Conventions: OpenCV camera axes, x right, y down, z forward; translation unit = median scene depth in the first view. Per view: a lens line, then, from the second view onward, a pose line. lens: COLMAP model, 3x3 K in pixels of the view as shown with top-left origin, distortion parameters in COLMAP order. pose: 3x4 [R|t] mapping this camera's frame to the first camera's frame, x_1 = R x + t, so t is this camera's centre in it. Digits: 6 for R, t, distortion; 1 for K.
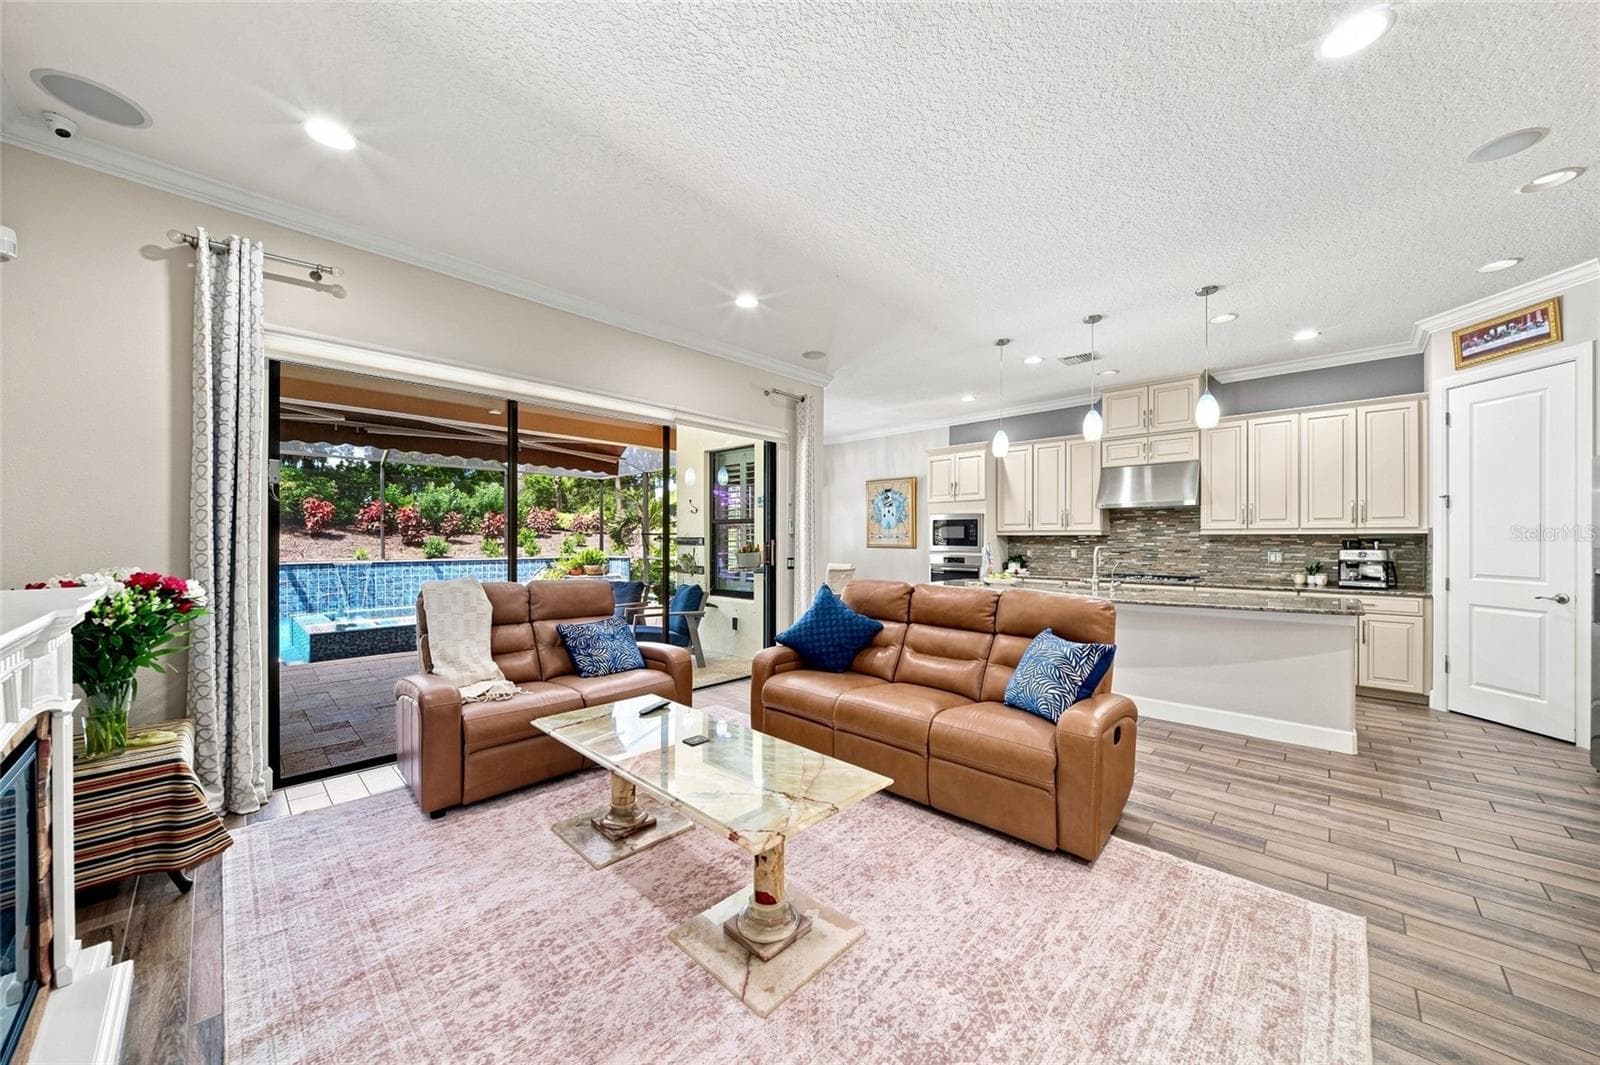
lens RADIAL K [[565.8, 0, 805.4], [0, 565.8, 535.7], [0, 0, 1]] dist [-0.006754, -0.000127]
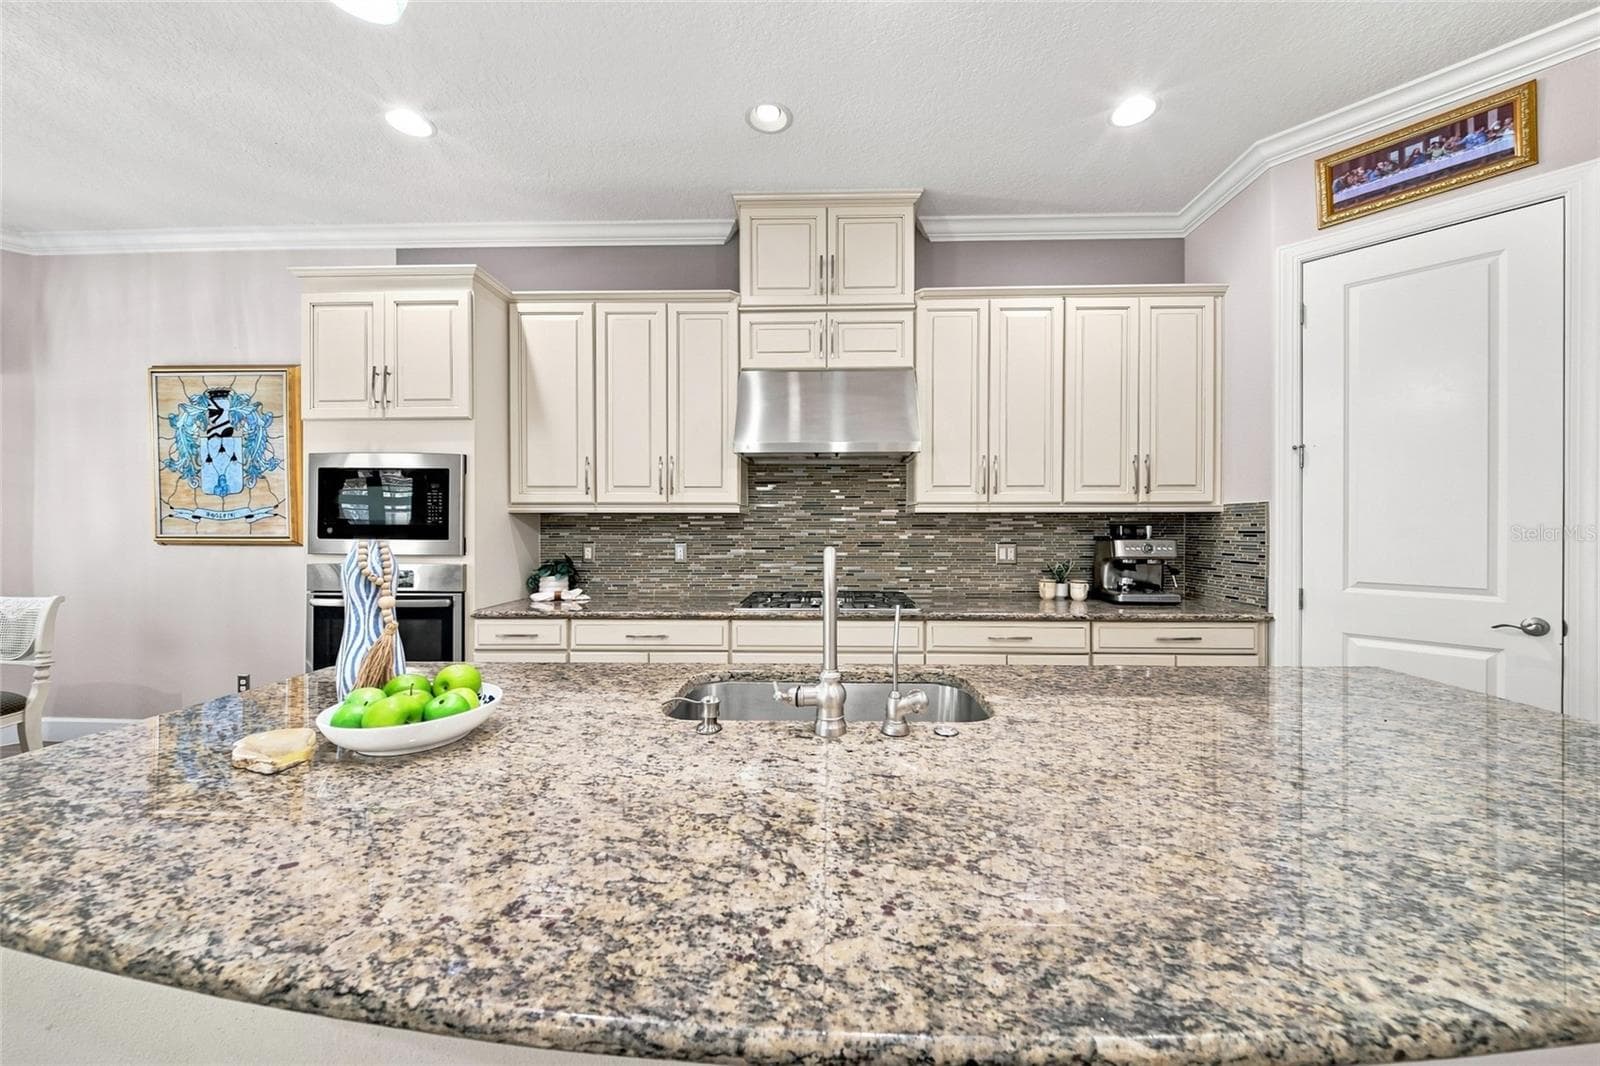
lens RADIAL K [[565.8, 0, 805.4], [0, 565.8, 536.2], [0, 0, 1]] dist [-0.006754, -0.000127]
pose [[0.747915, -0.013633, 0.663654, 0.268821], [-0.003692, 0.999688, 0.024697, 0.006666], [-0.663784, -0.020921, 0.747632, 0.650027]]
